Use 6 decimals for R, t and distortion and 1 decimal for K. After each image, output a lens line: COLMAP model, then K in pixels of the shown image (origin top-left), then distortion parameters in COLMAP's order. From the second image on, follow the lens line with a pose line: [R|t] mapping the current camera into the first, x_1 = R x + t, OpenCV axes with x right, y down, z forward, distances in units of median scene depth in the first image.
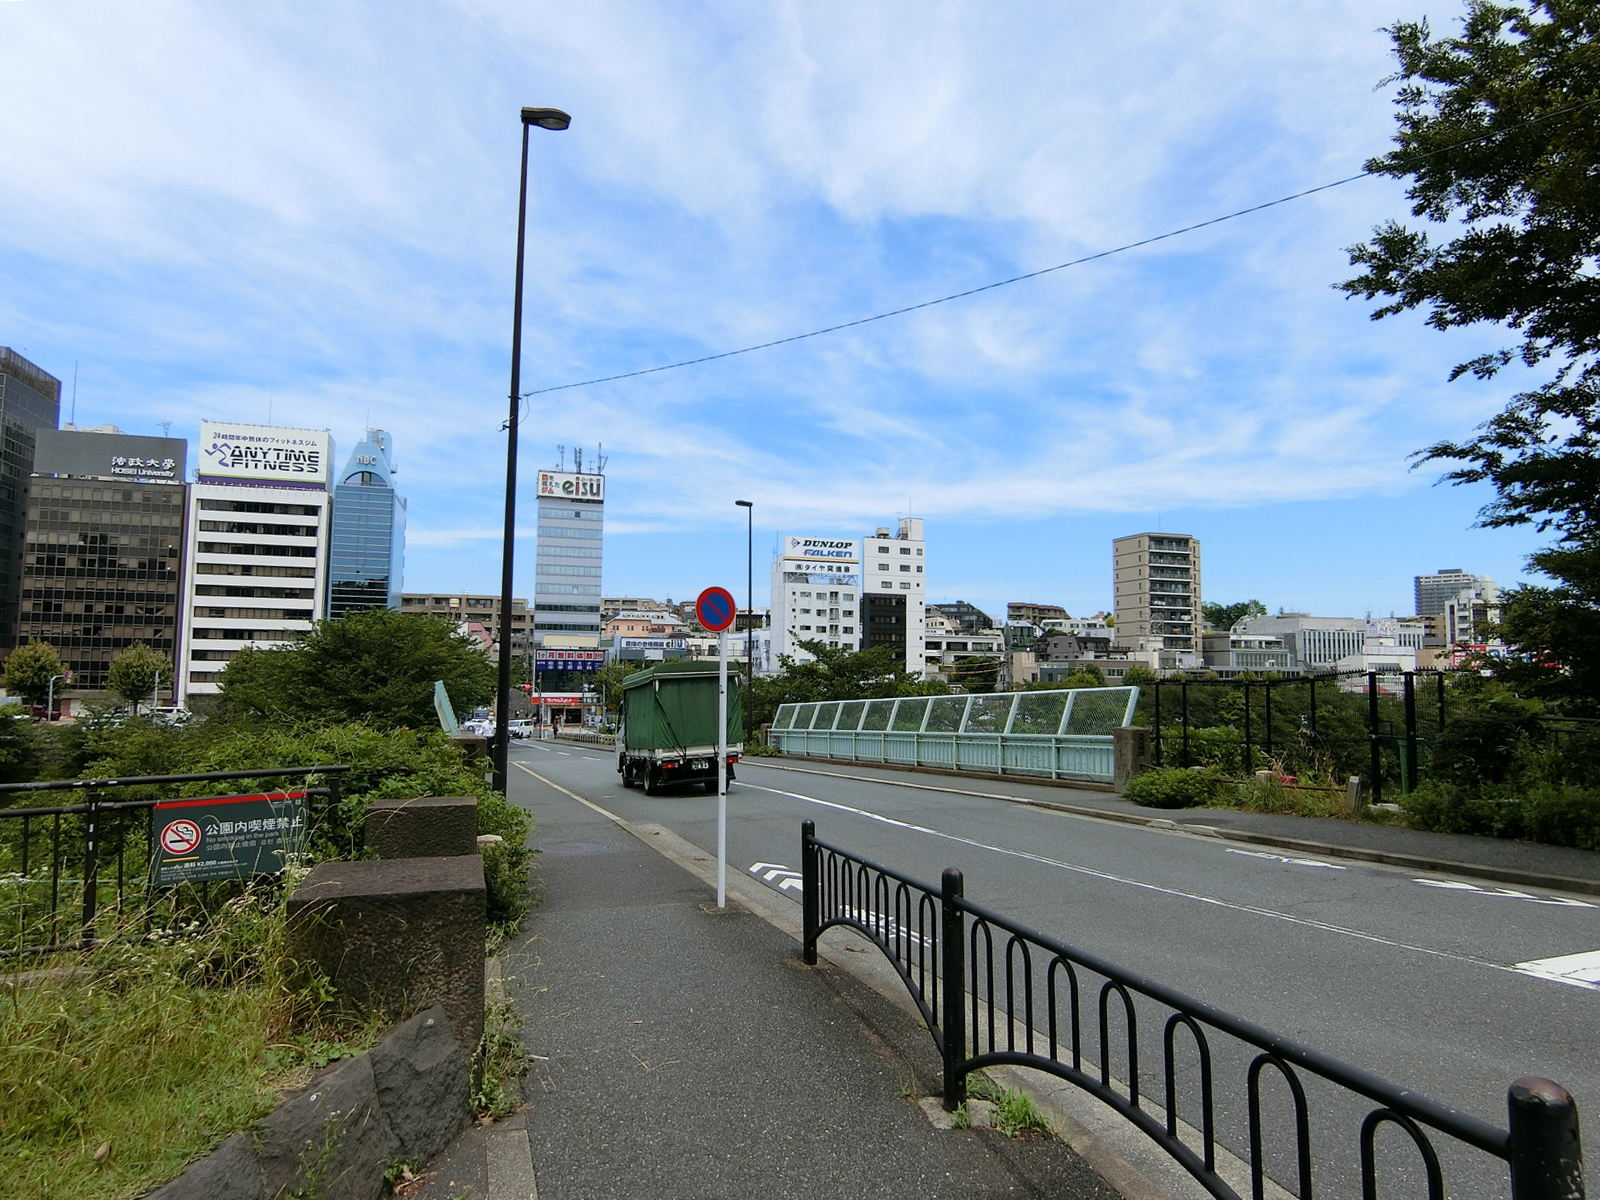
lens RADIAL K [[937.9, 0, 798.7], [0, 937.9, 596.4], [0, 0, 1]] dist [-0.007314, -0.002473]
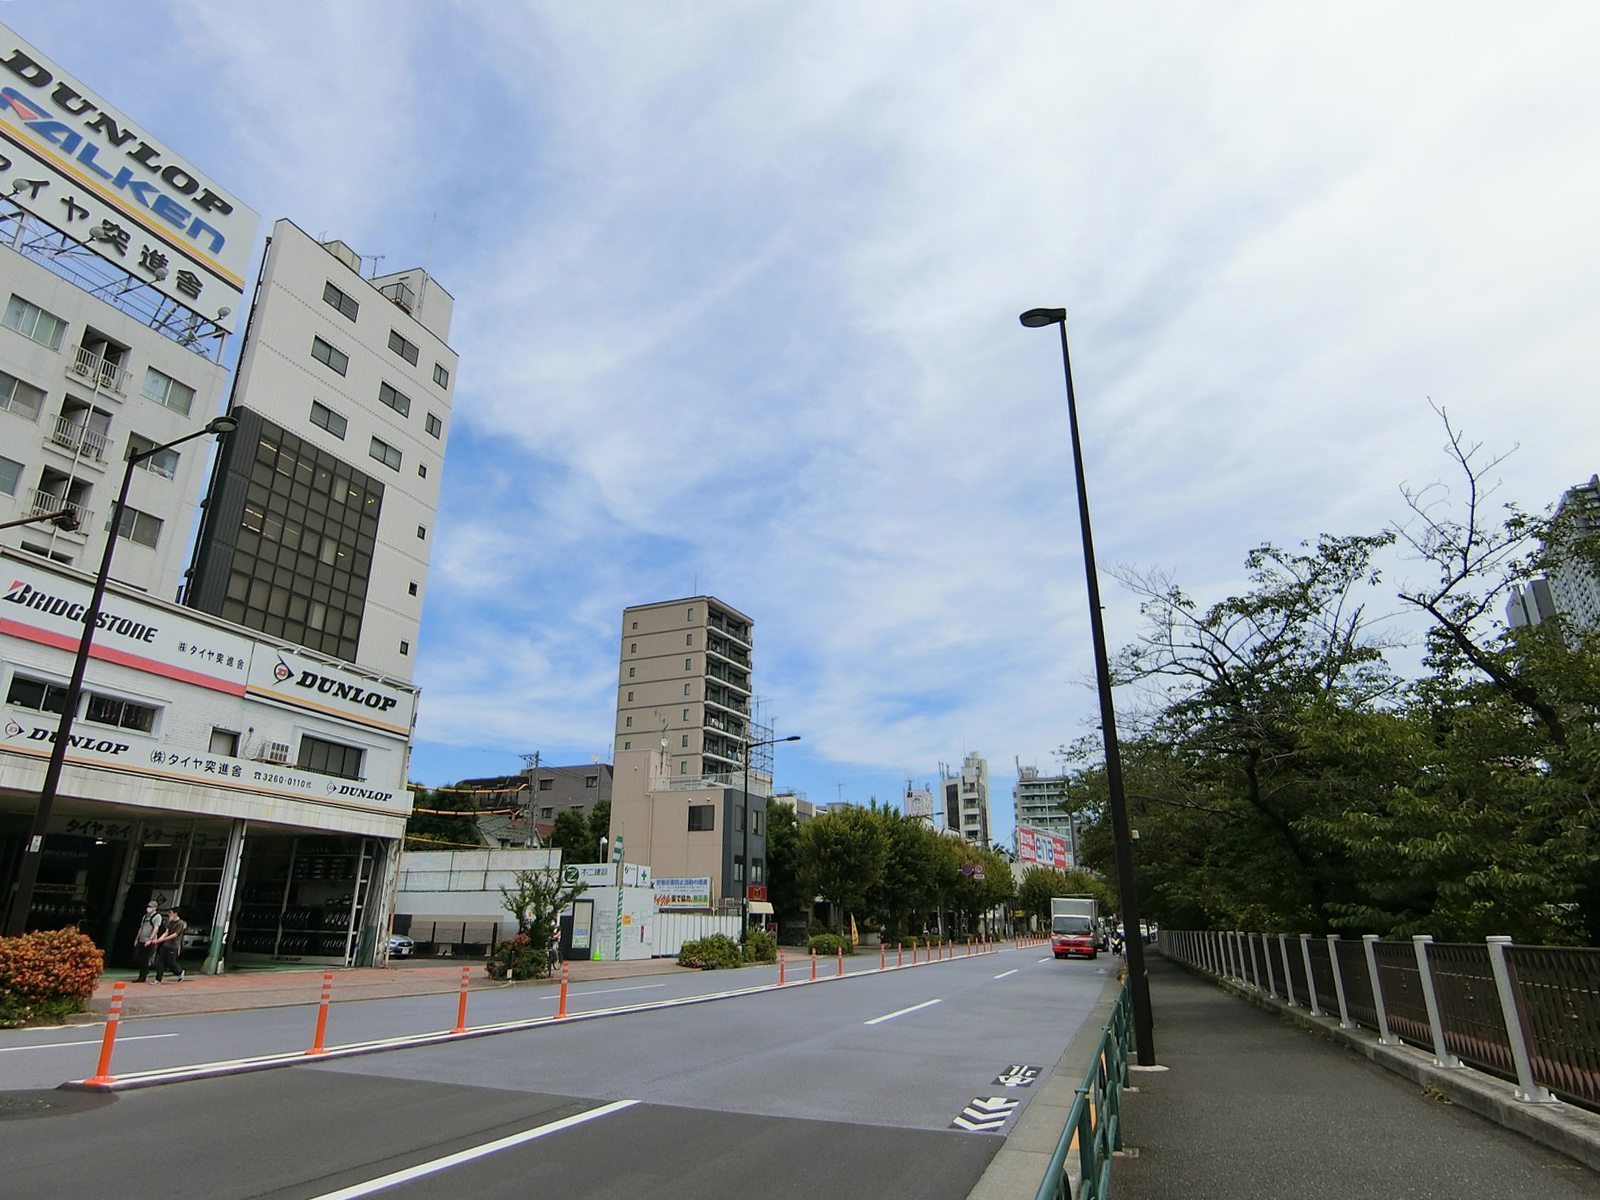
lens RADIAL K [[937.9, 0, 798.7], [0, 937.9, 597.1], [0, 0, 1]] dist [-0.007314, -0.002473]
pose [[0.646315, 0.239557, 0.724493, -0.001161], [-0.048420, 0.960405, -0.274367, 0.103383], [-0.761533, 0.142248, 0.632324, 0.735856]]
